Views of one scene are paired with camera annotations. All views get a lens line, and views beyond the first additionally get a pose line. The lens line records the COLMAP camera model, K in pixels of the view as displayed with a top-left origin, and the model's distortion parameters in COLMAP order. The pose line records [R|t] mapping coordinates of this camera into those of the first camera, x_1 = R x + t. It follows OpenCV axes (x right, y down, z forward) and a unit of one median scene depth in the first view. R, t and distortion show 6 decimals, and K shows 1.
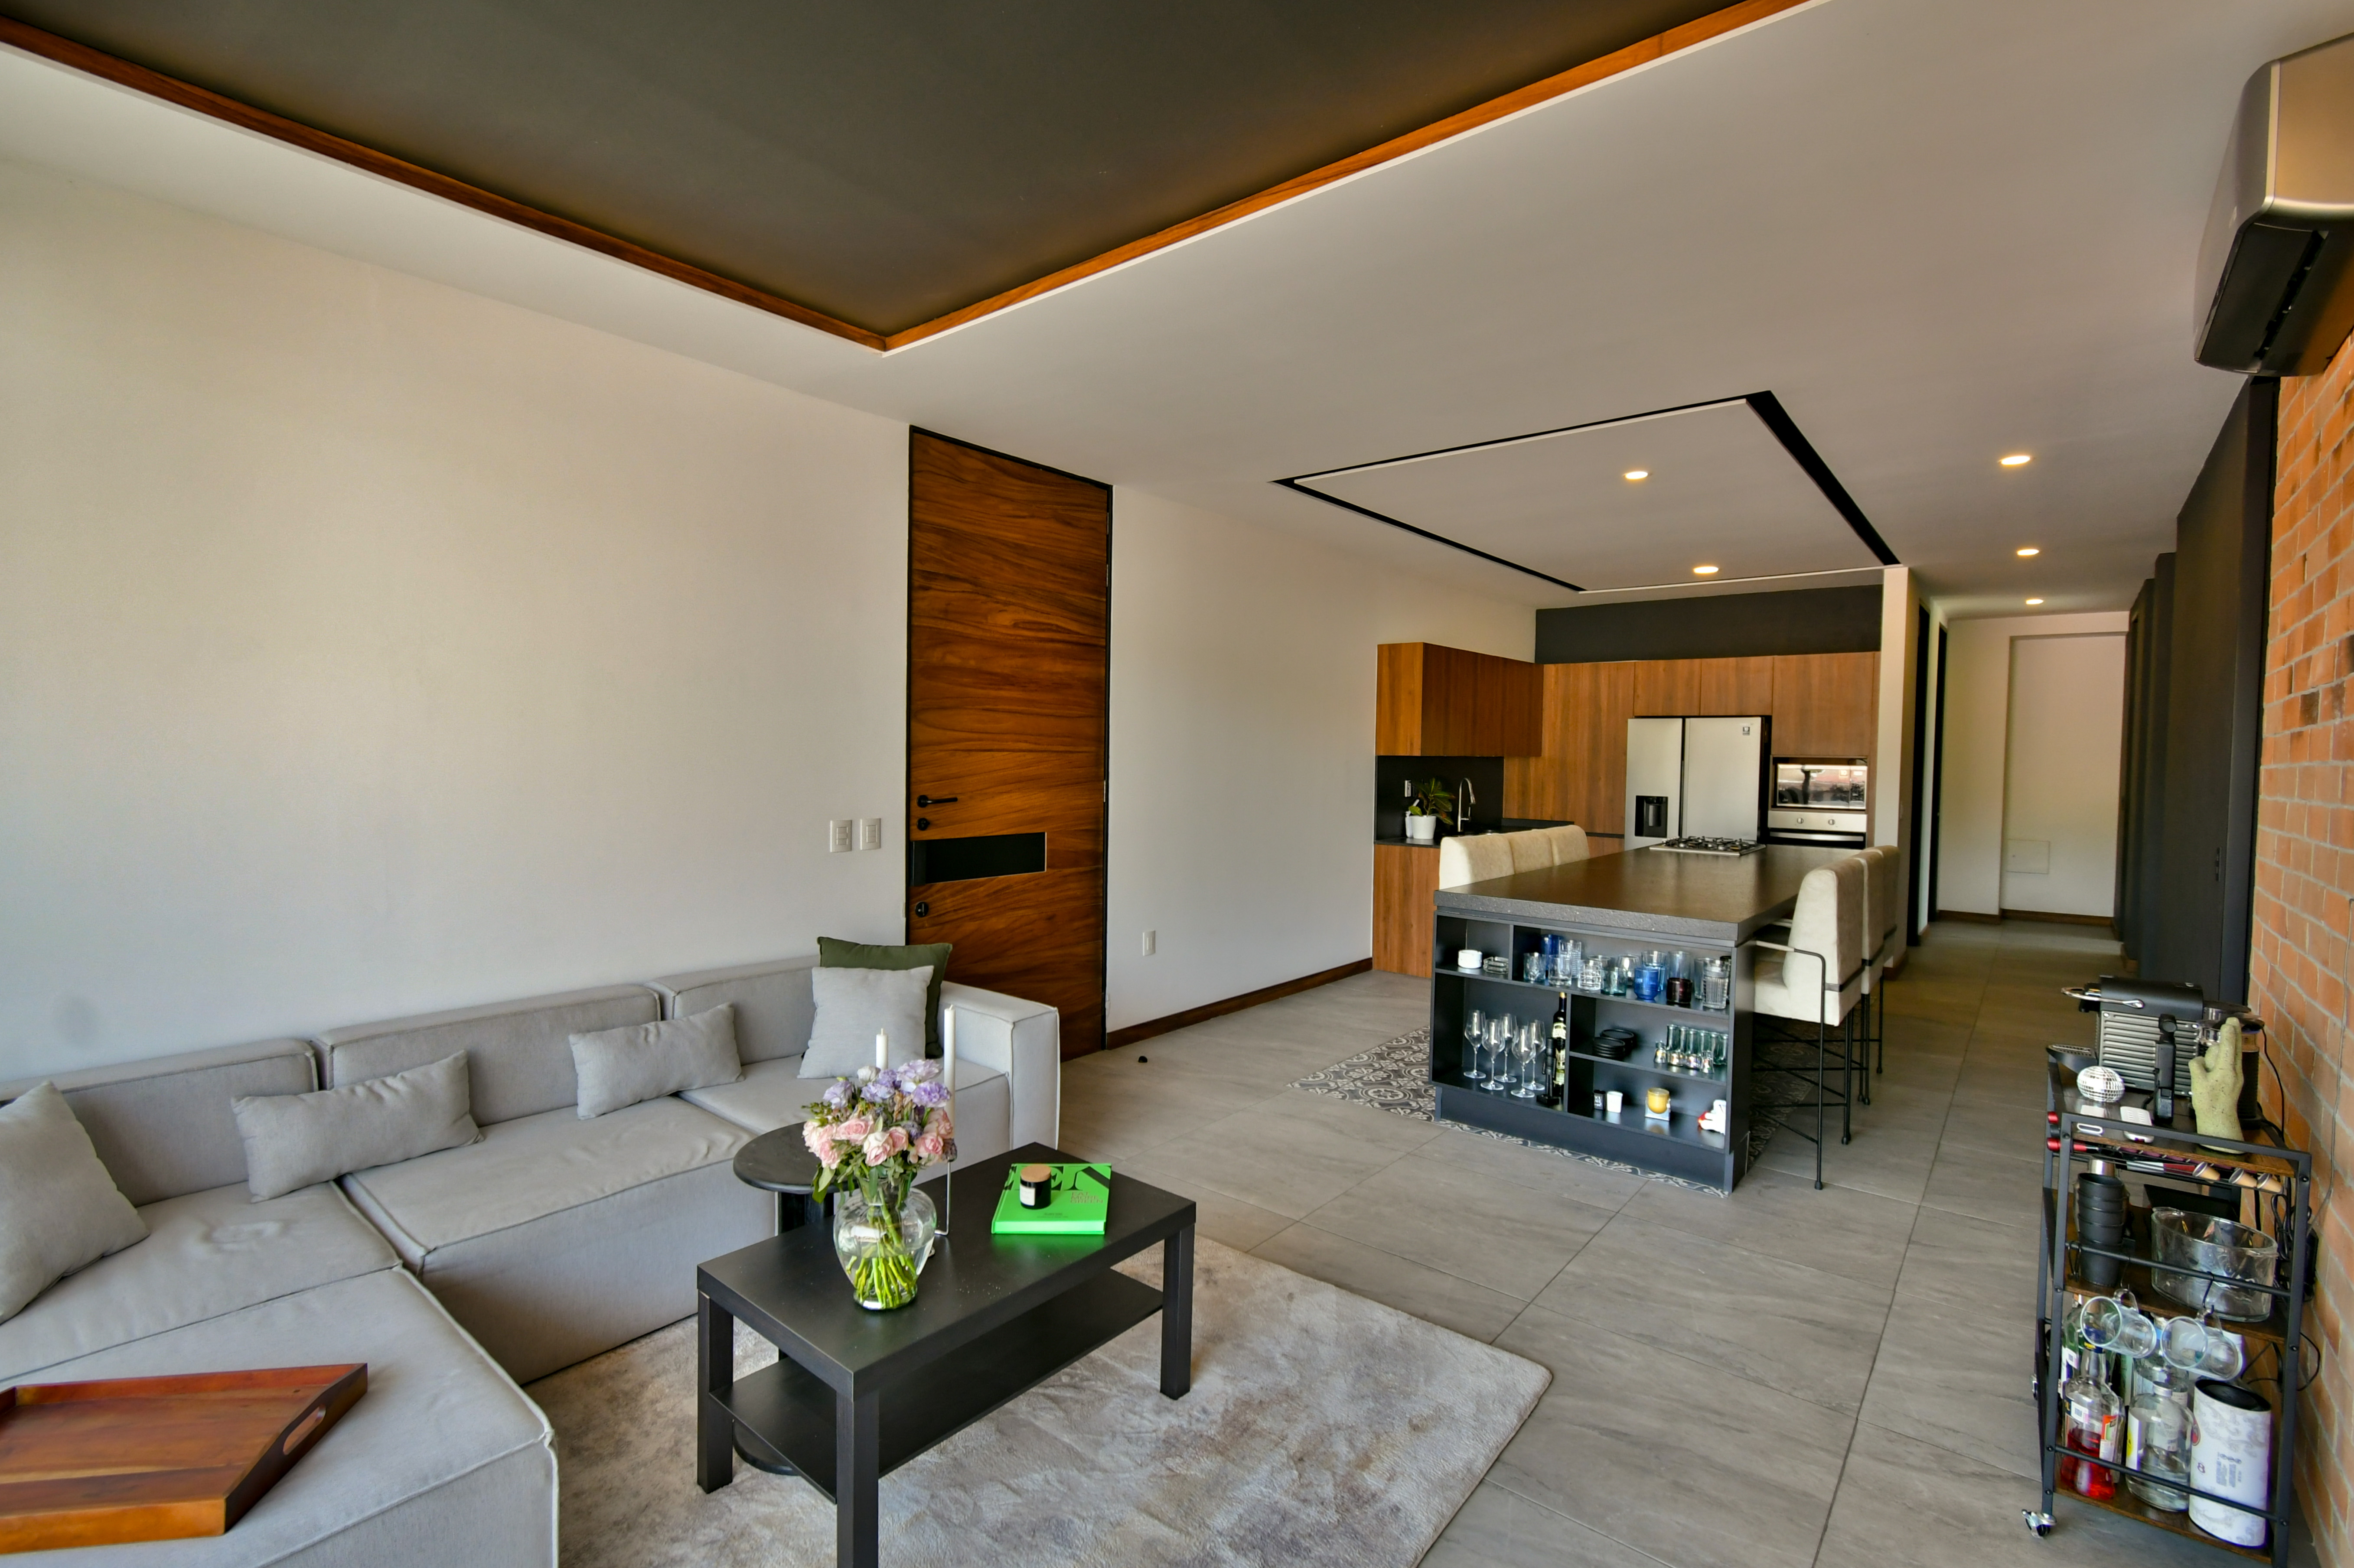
lens RADIAL K [[1061.2, 0, 1172.5], [0, 1061.2, 784.5], [0, 0, 1]] dist [0.001241, -0.000617]
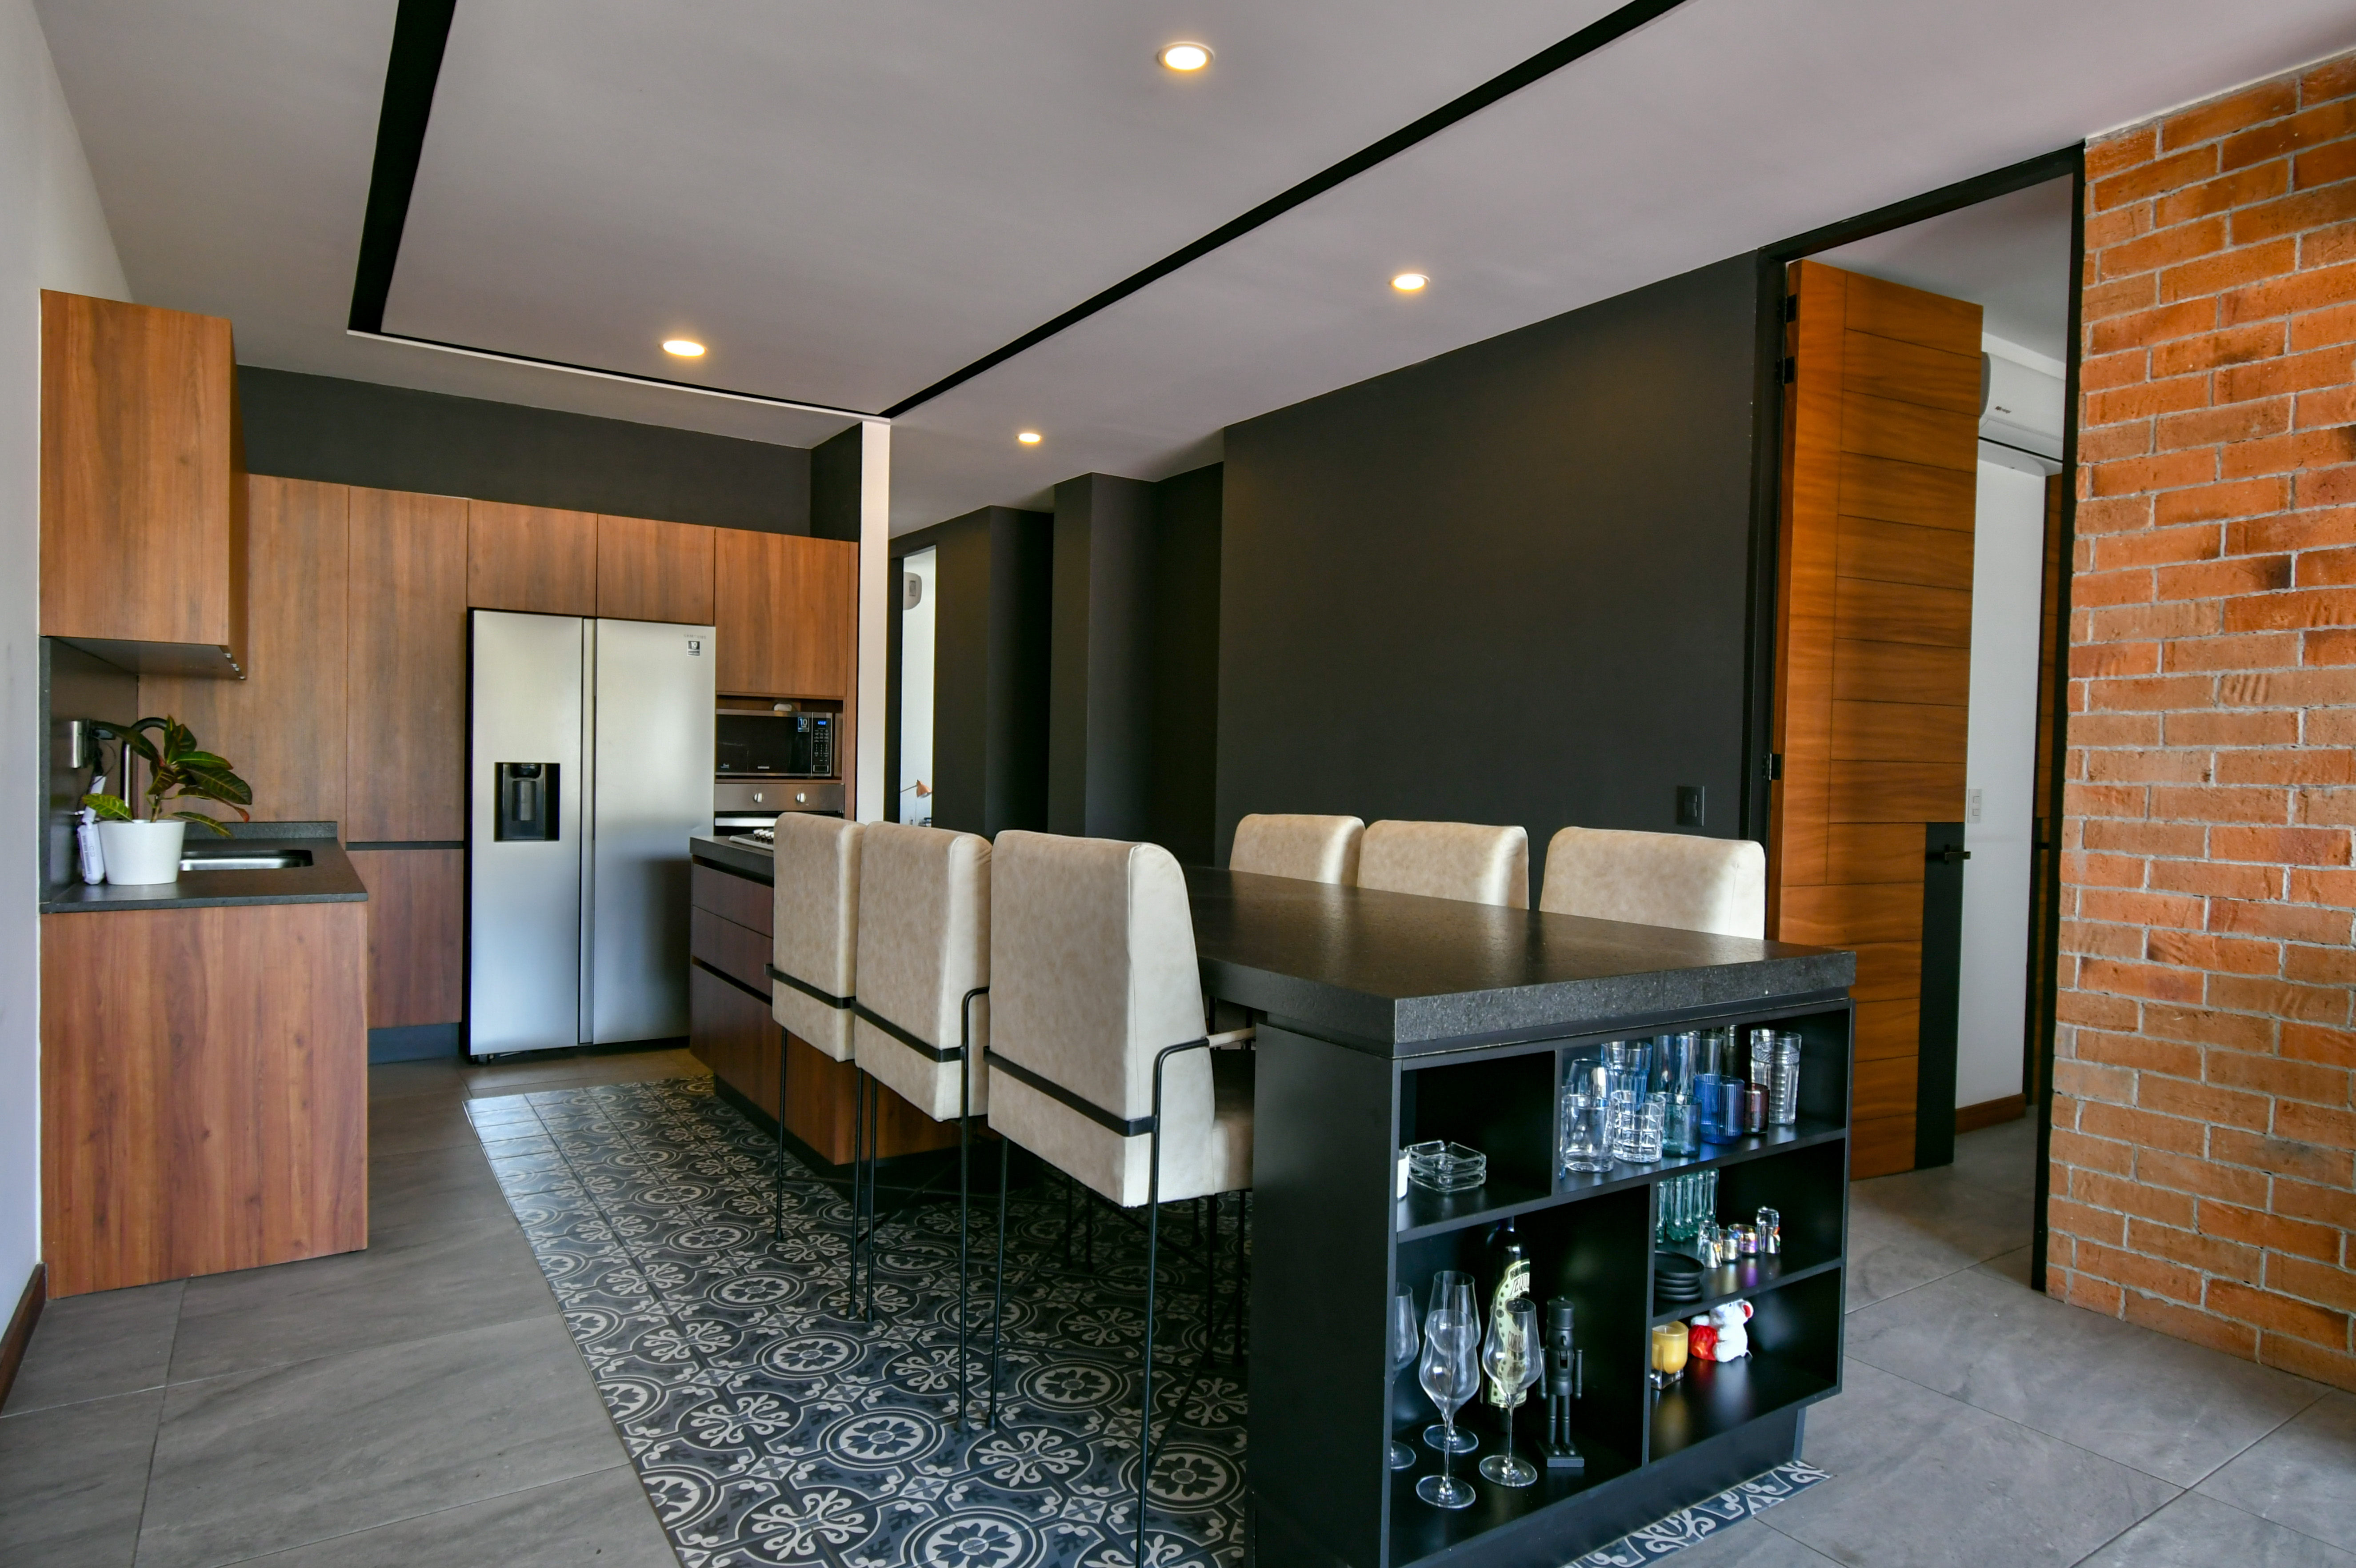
lens RADIAL K [[1337.2, 0, 1176.0], [0, 1337.2, 791.3], [0, 0, 1]] dist [-0.003345, 0.000636]
pose [[0.286013, -0.030368, 0.957744, -0.148868], [0.015558, 0.999513, 0.027046, 0.020619], [-0.958099, 0.007165, 0.286346, 0.850052]]
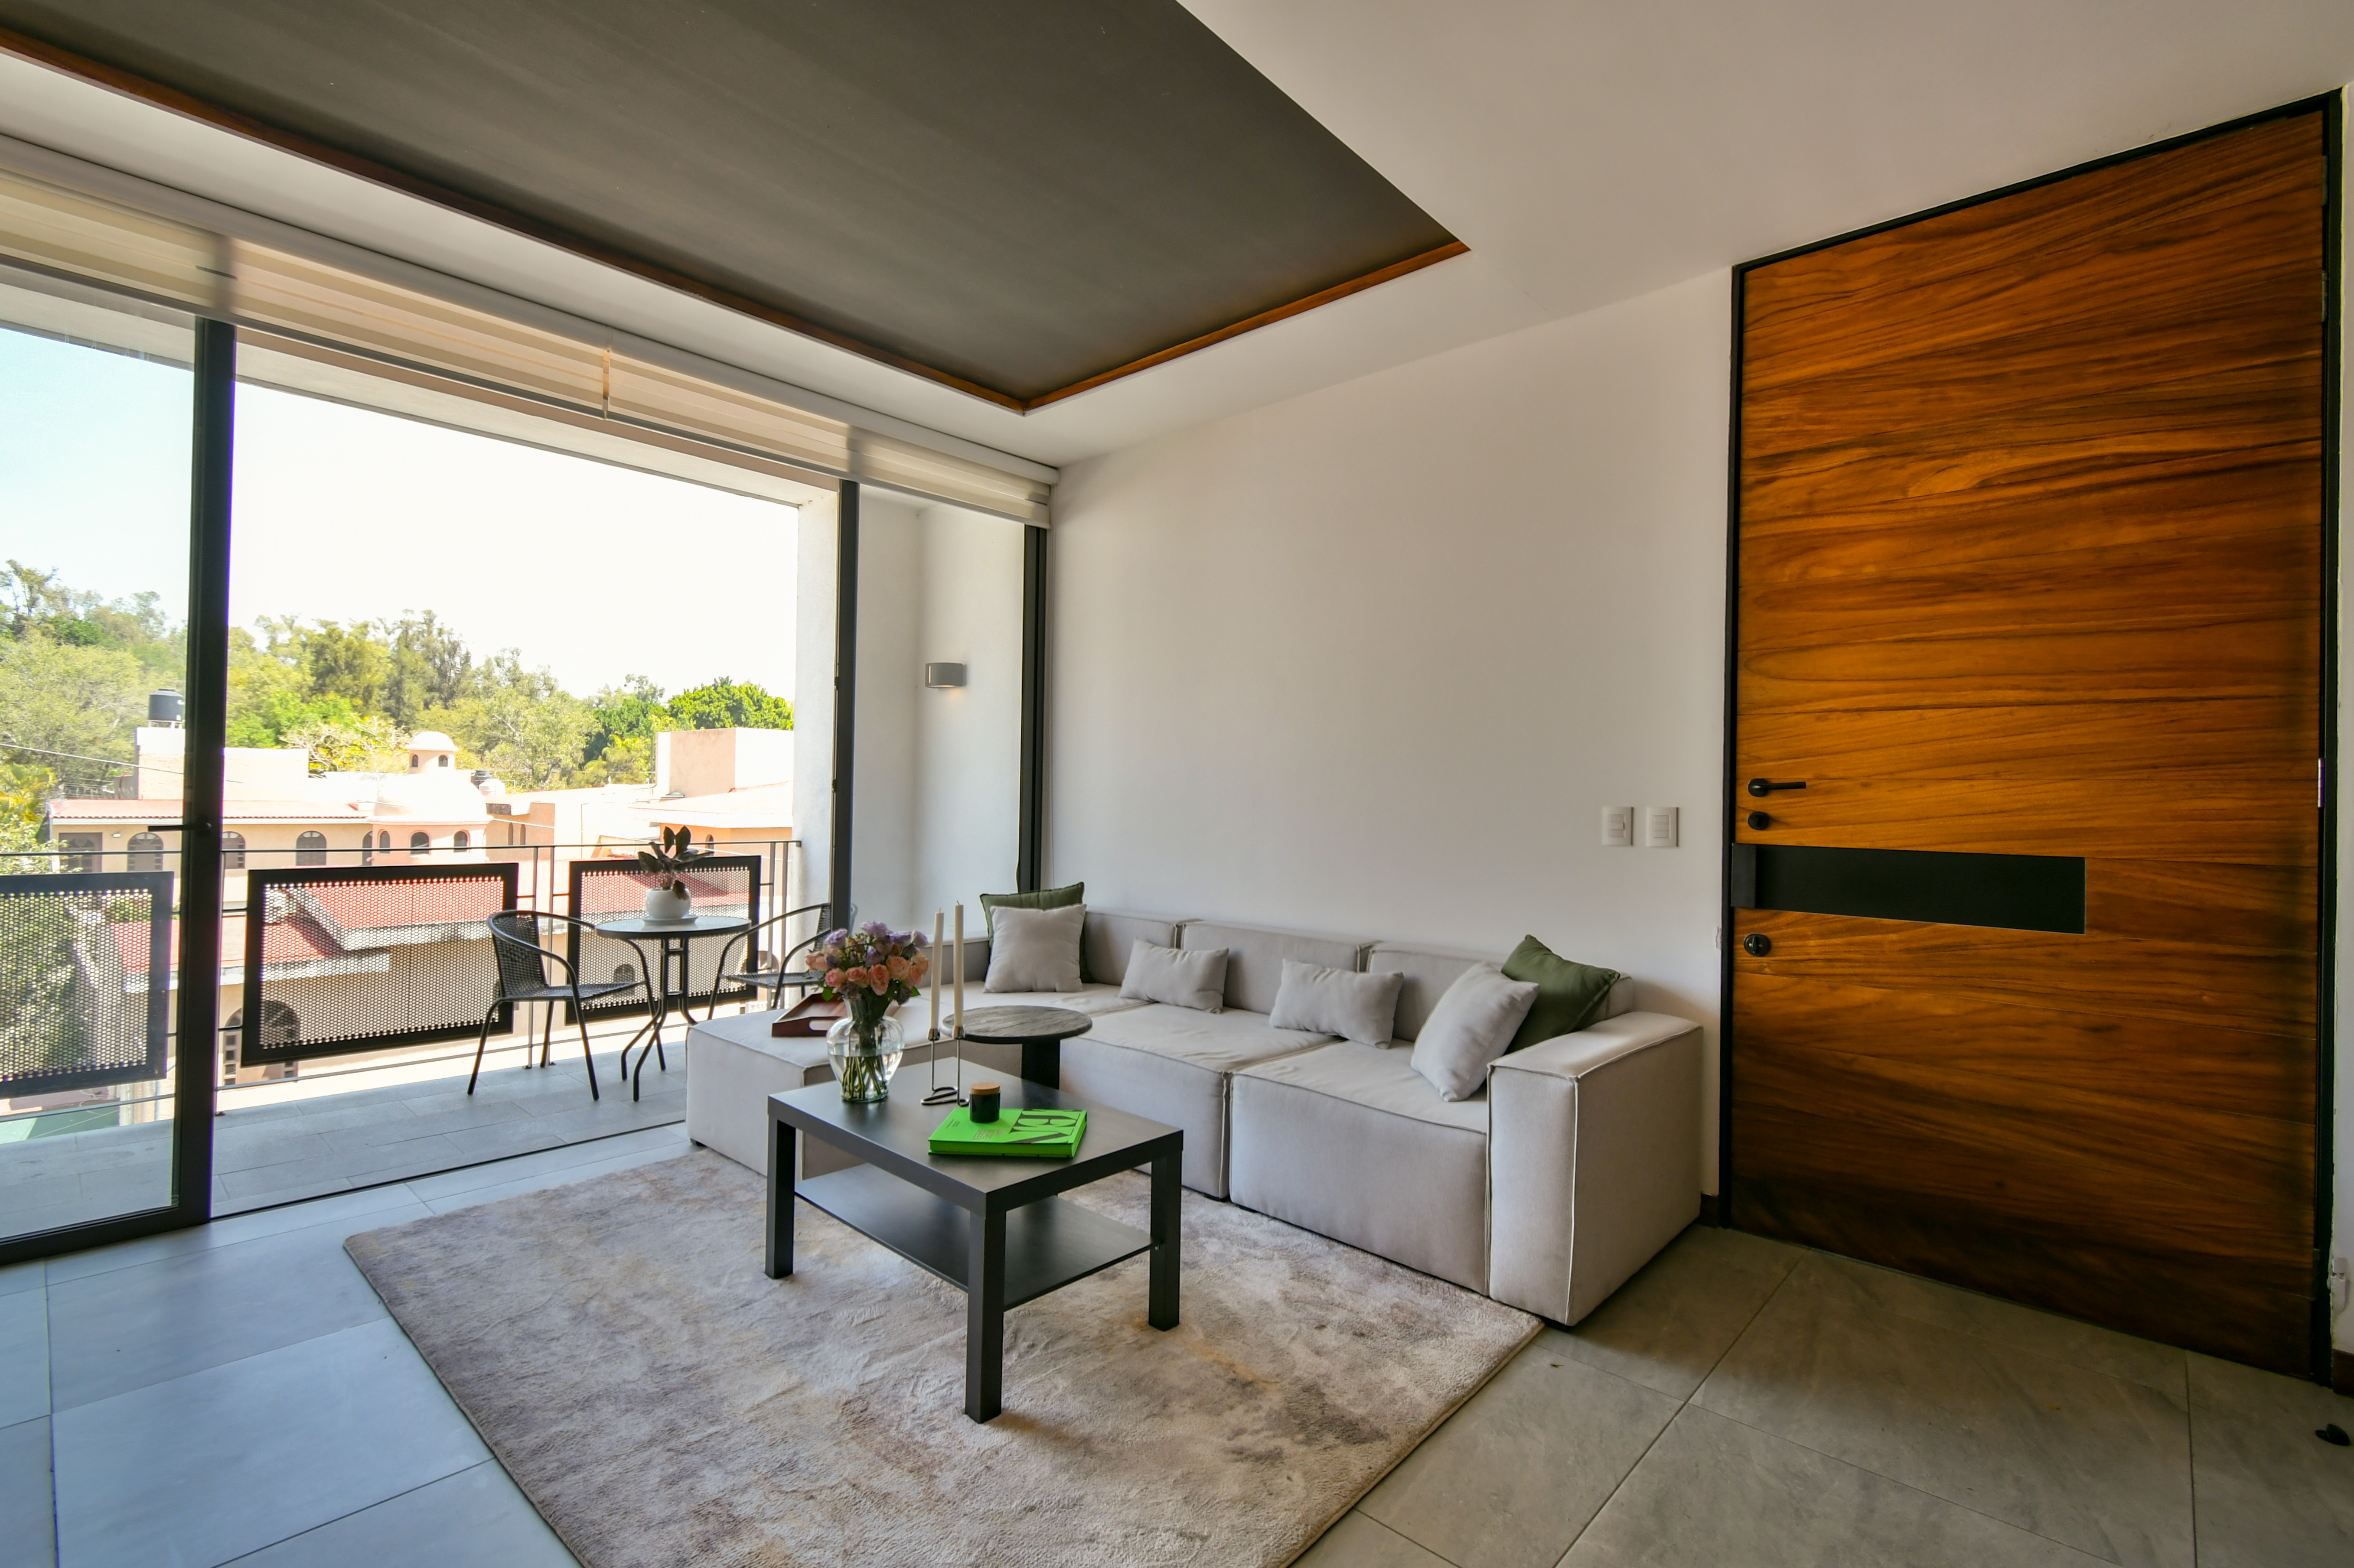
lens RADIAL K [[1054.2, 0, 1177.0], [0, 1054.2, 784.0], [0, 0, 1]] dist [0.003844, -0.001289]
pose [[-0.051008, -0.025035, -0.998384, 0.432227], [-0.050231, 0.998485, -0.022471, 0.044018], [0.997434, 0.049004, -0.052188, 0.605664]]
